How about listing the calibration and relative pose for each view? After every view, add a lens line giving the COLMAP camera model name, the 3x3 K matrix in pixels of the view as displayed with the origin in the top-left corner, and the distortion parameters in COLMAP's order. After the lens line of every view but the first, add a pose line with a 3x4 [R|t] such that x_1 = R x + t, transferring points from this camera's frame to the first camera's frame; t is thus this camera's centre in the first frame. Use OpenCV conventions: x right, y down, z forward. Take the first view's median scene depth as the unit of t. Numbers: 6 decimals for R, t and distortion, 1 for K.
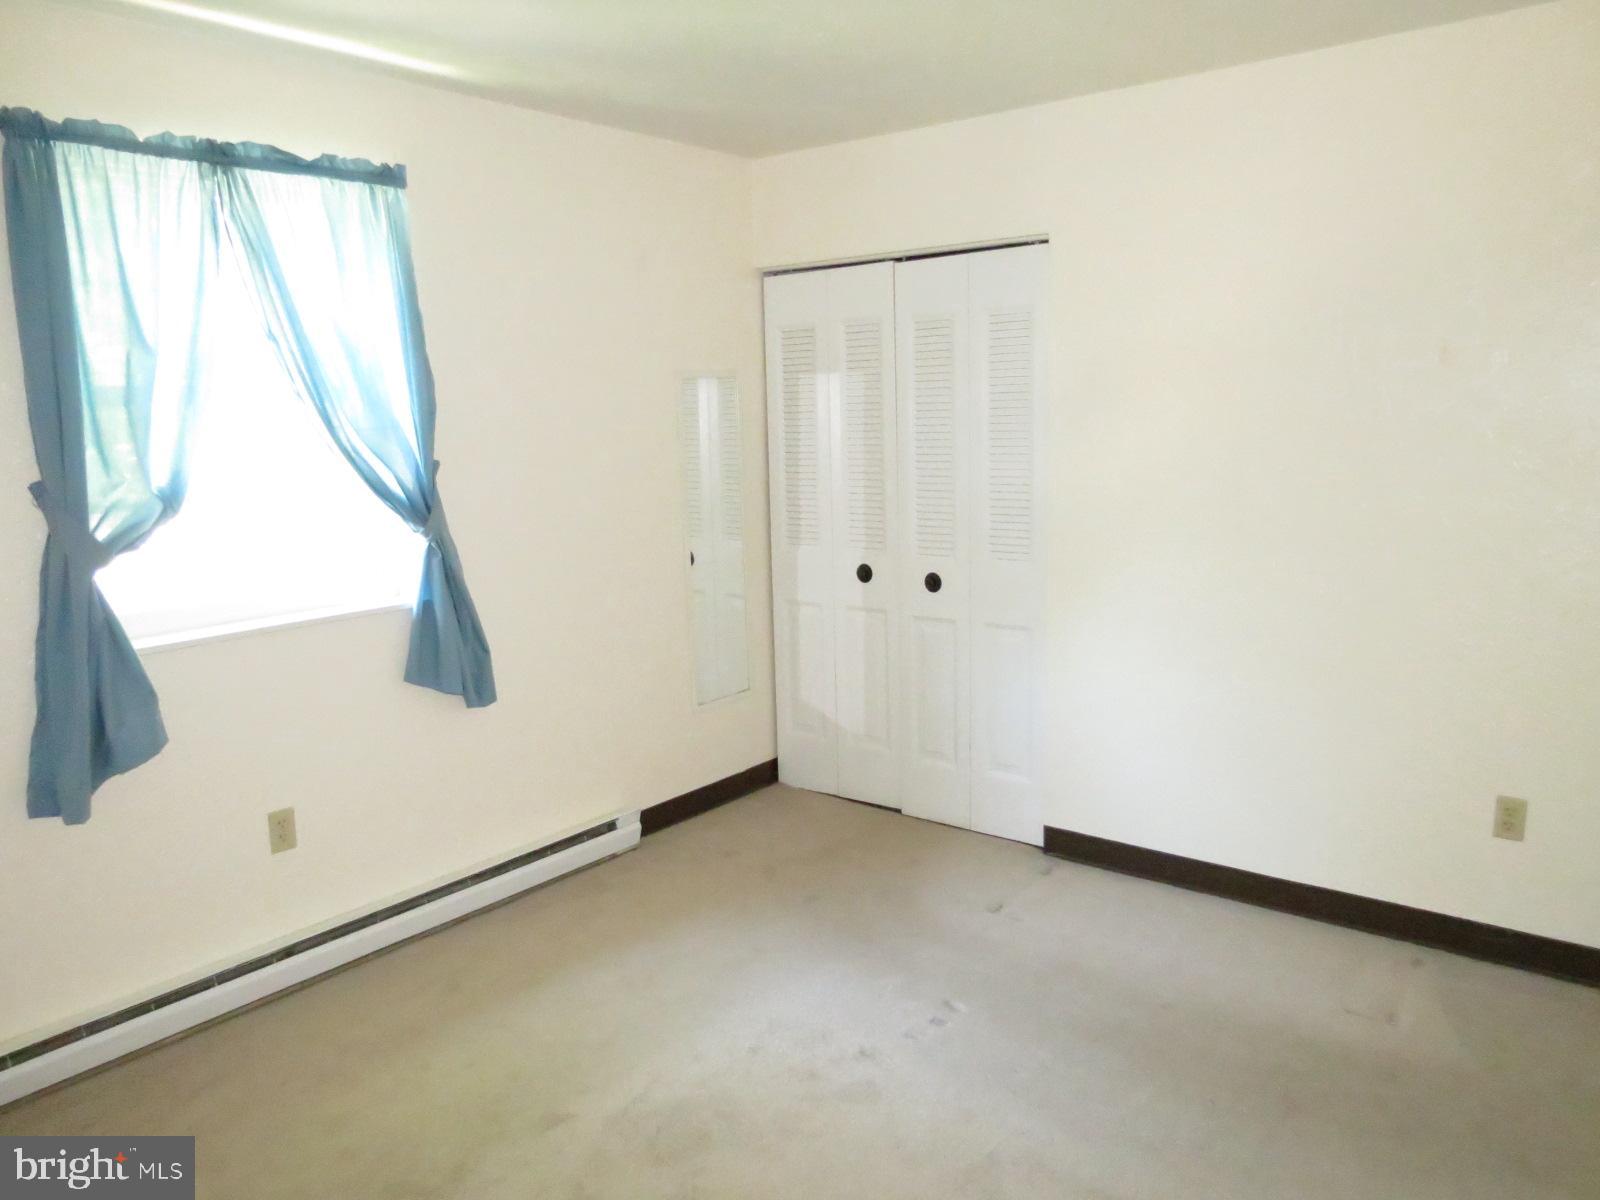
lens RADIAL K [[1127.5, 0, 802.2], [0, 1127.5, 605.4], [0, 0, 1]] dist [-0.033543, 0.002316]
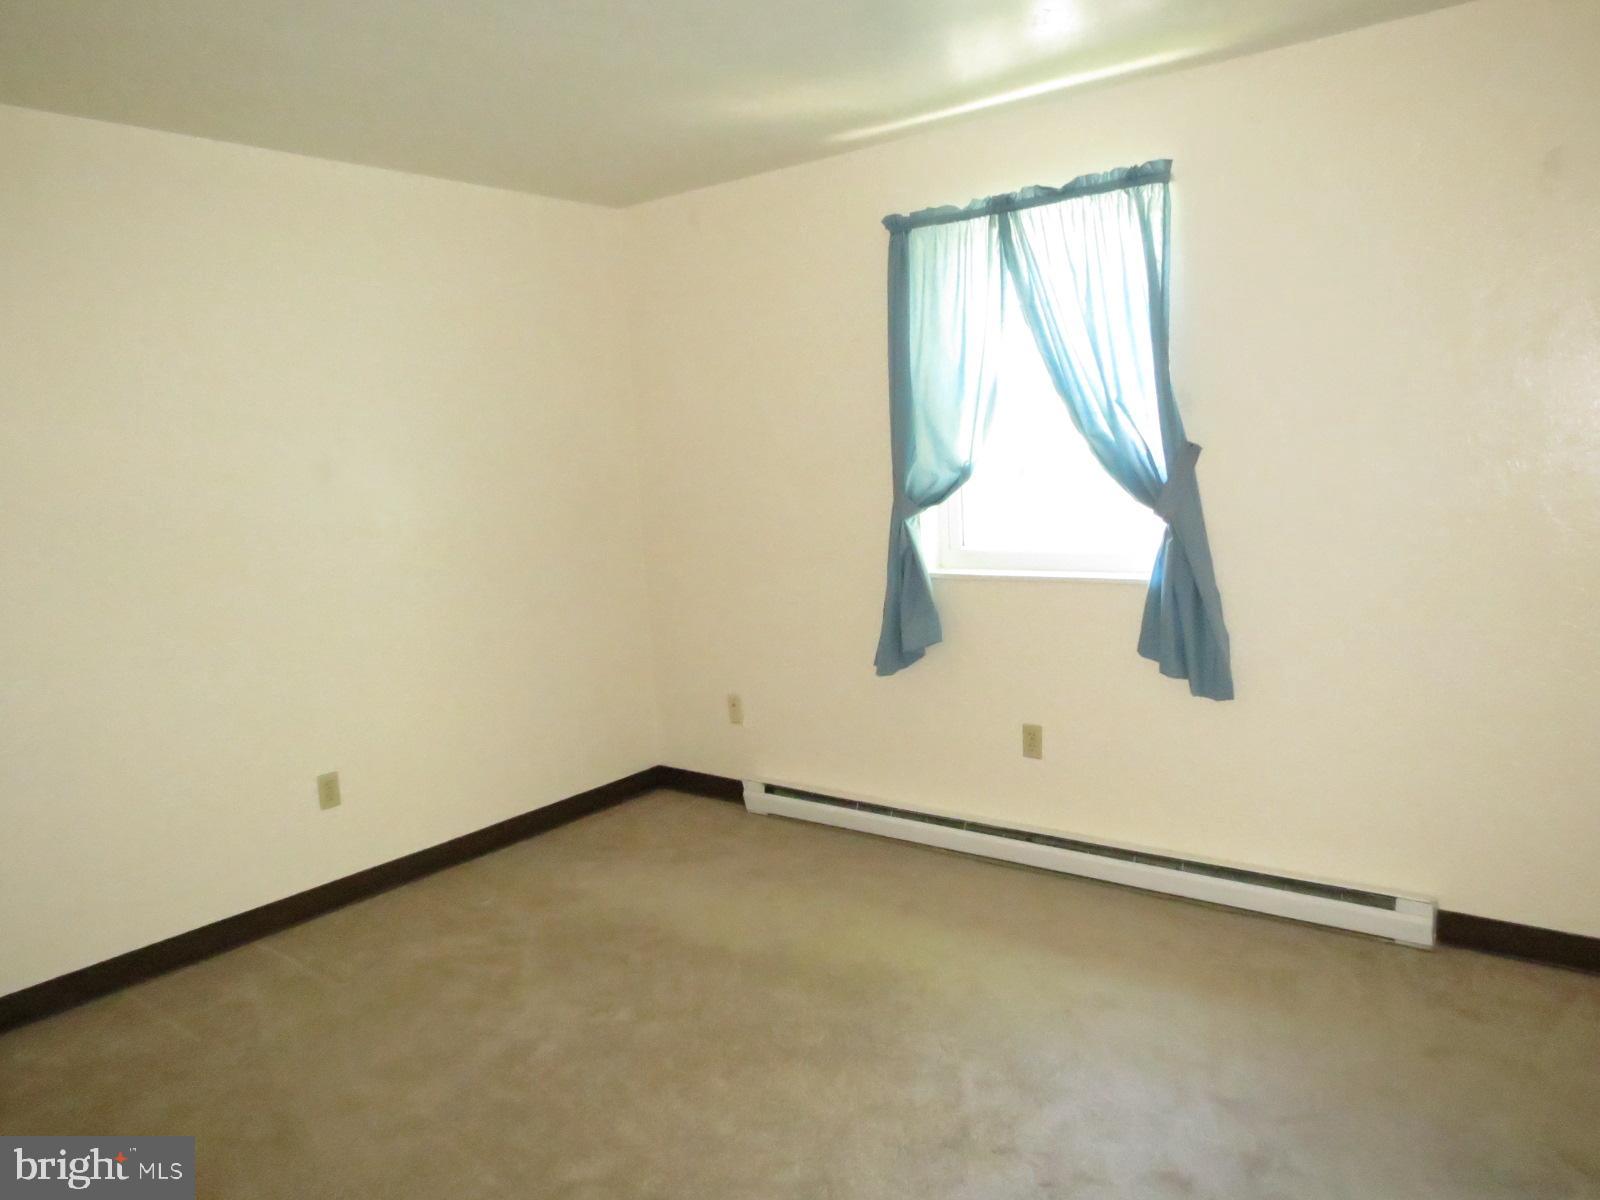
lens RADIAL K [[1127.5, 0, 802.2], [0, 1127.5, 605.4], [0, 0, 1]] dist [-0.033543, 0.002316]
pose [[0.019010, 0.170749, -0.985131, 0.768320], [-0.115097, 0.979133, 0.167488, -0.131796], [0.993172, 0.110202, 0.038265, 0.713082]]
